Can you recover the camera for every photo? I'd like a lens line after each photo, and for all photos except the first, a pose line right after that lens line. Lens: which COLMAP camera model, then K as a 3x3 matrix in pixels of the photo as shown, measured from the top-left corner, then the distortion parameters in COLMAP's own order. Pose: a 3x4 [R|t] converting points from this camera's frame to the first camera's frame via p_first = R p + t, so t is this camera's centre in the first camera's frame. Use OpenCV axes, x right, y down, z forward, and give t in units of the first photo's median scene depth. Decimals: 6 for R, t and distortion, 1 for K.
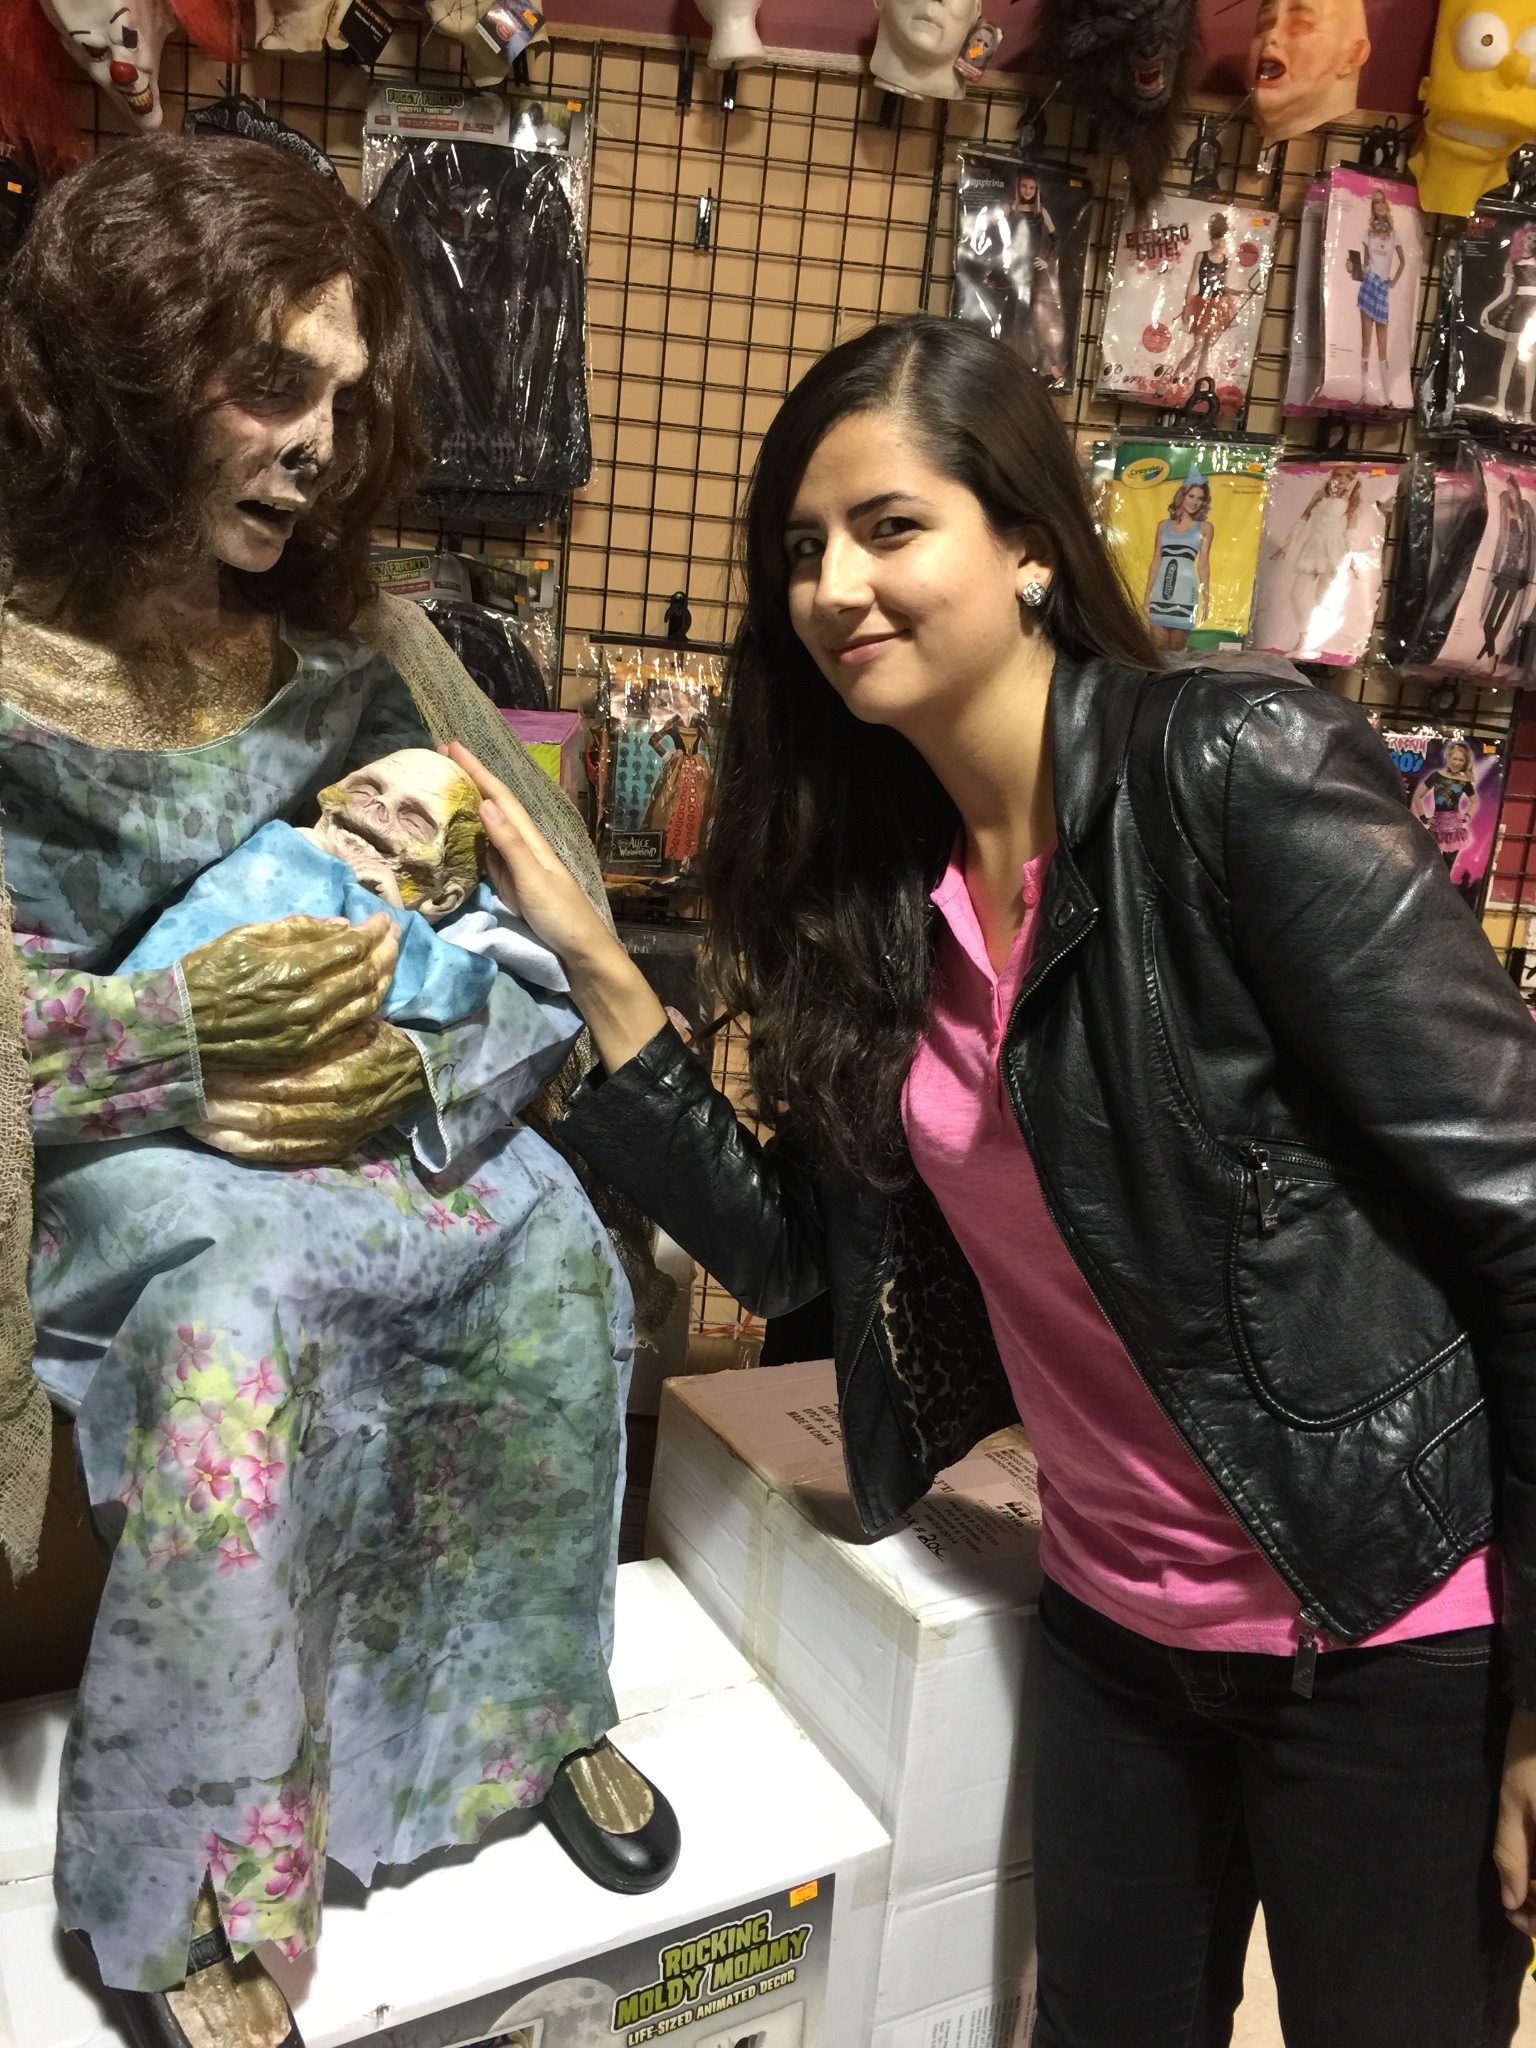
lens RADIAL K [[1761.6, 0, 770.5], [0, 1761.6, 1011.2], [0, 0, 1]] dist [0.058946, -0.084541]
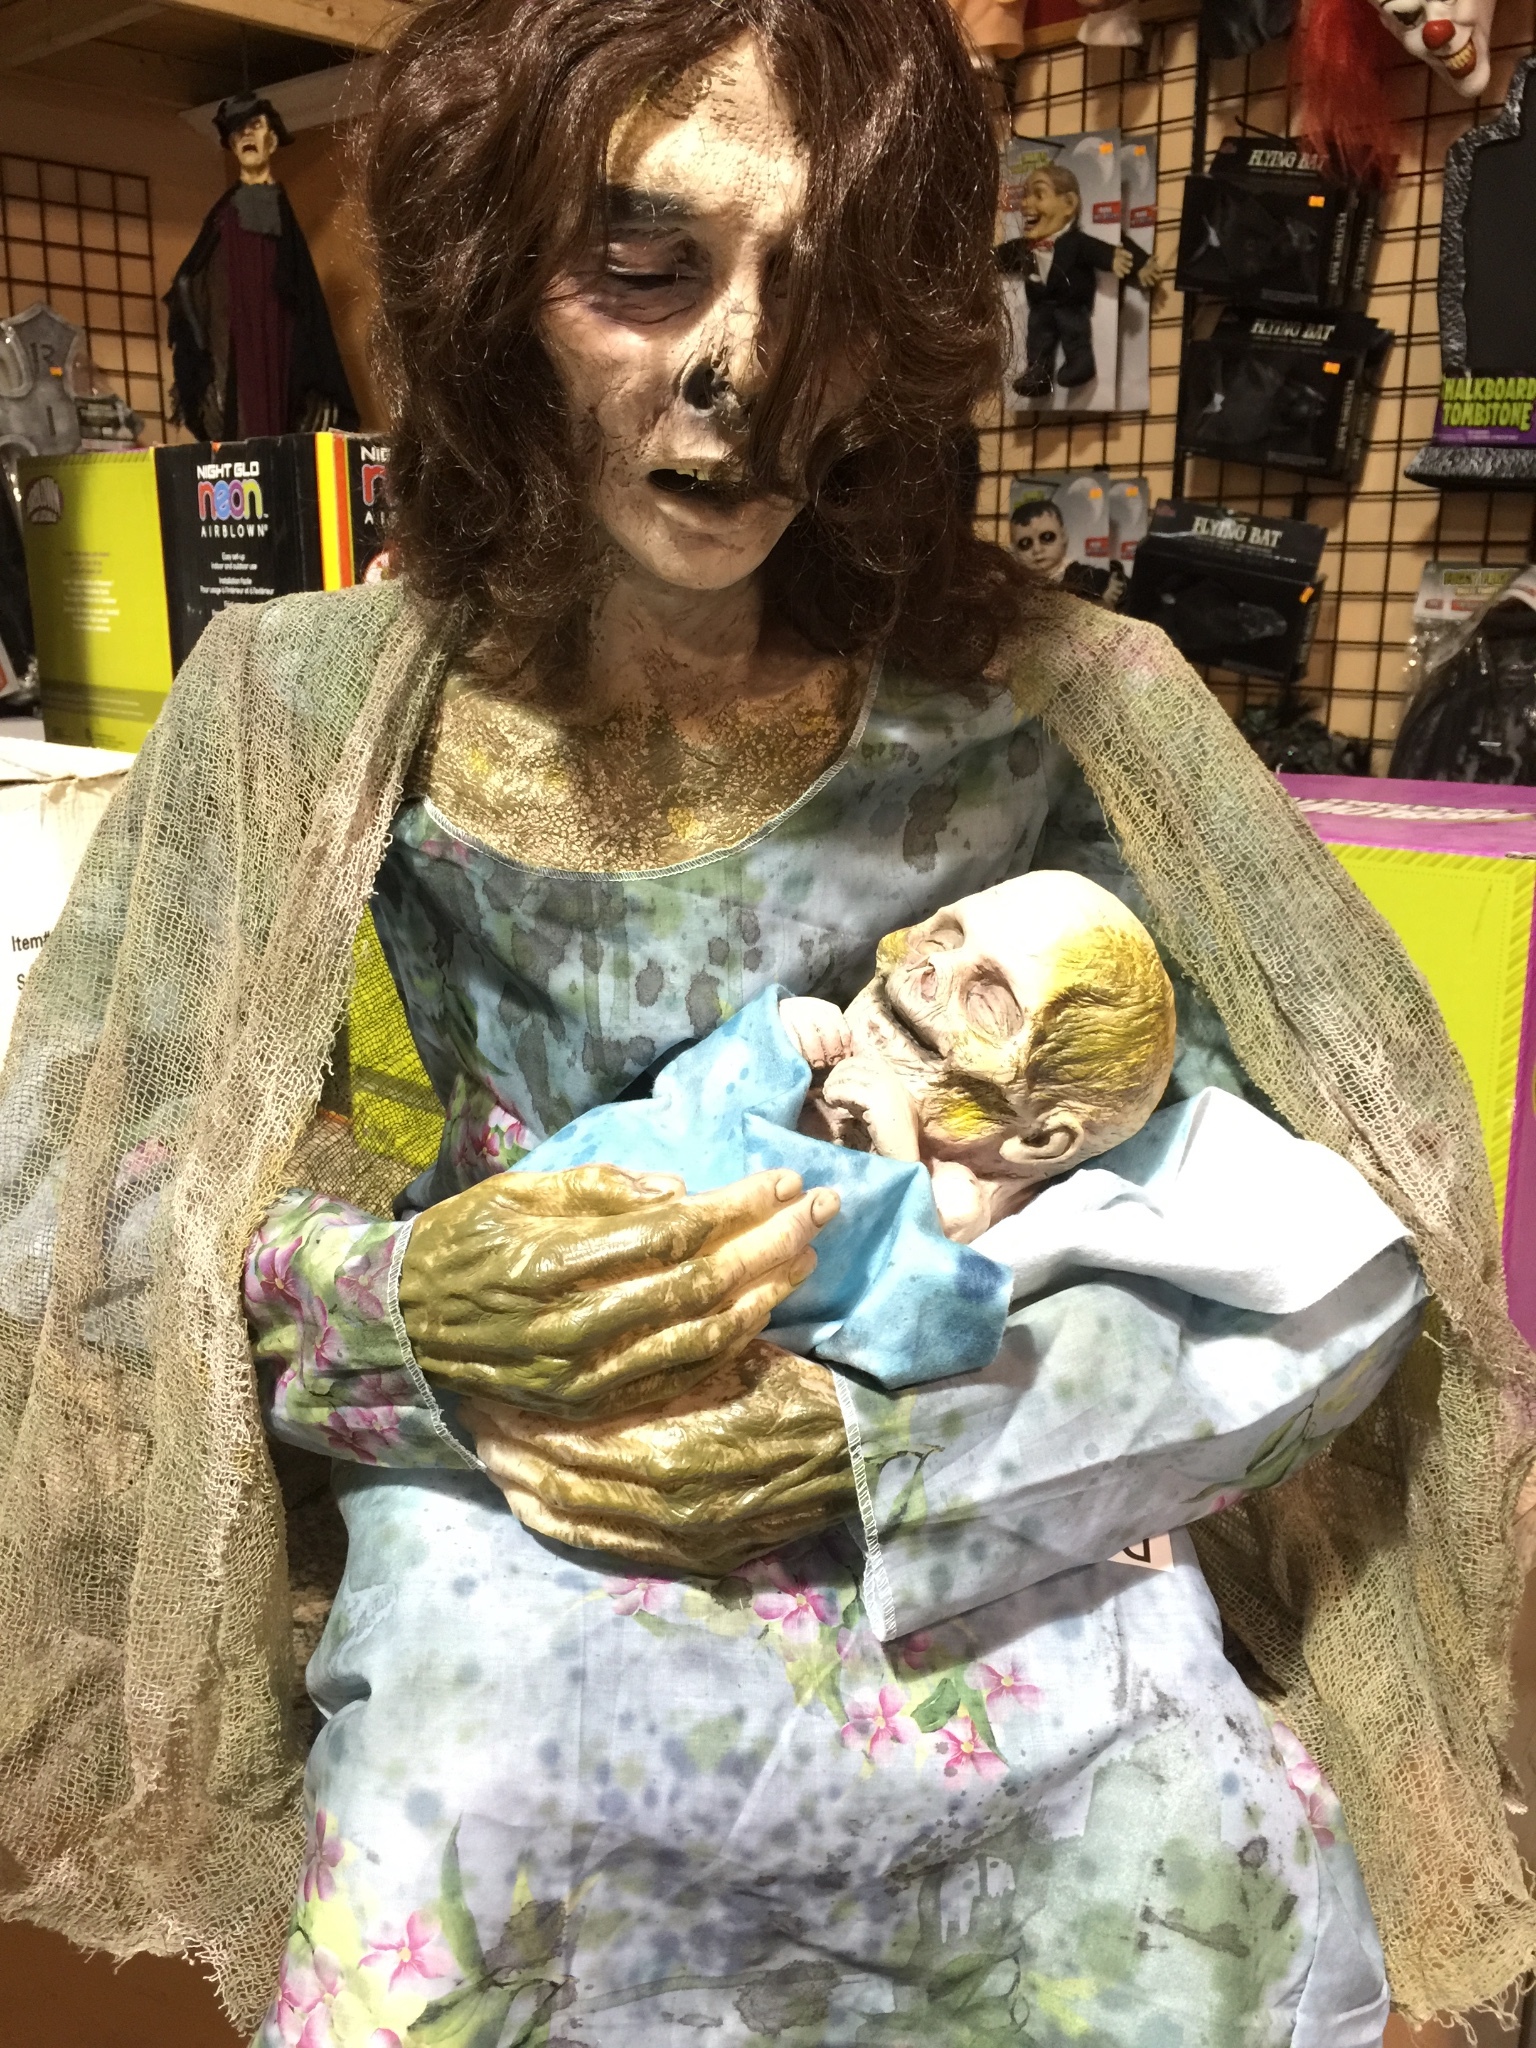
lens RADIAL K [[1761.6, 0, 770.5], [0, 1761.6, 1011.2], [0, 0, 1]] dist [0.058946, -0.084541]
pose [[0.688832, 0.087927, -0.719569, 0.177288], [-0.113557, 0.993450, 0.012687, -0.112575], [0.715971, 0.072973, 0.694305, 0.600028]]
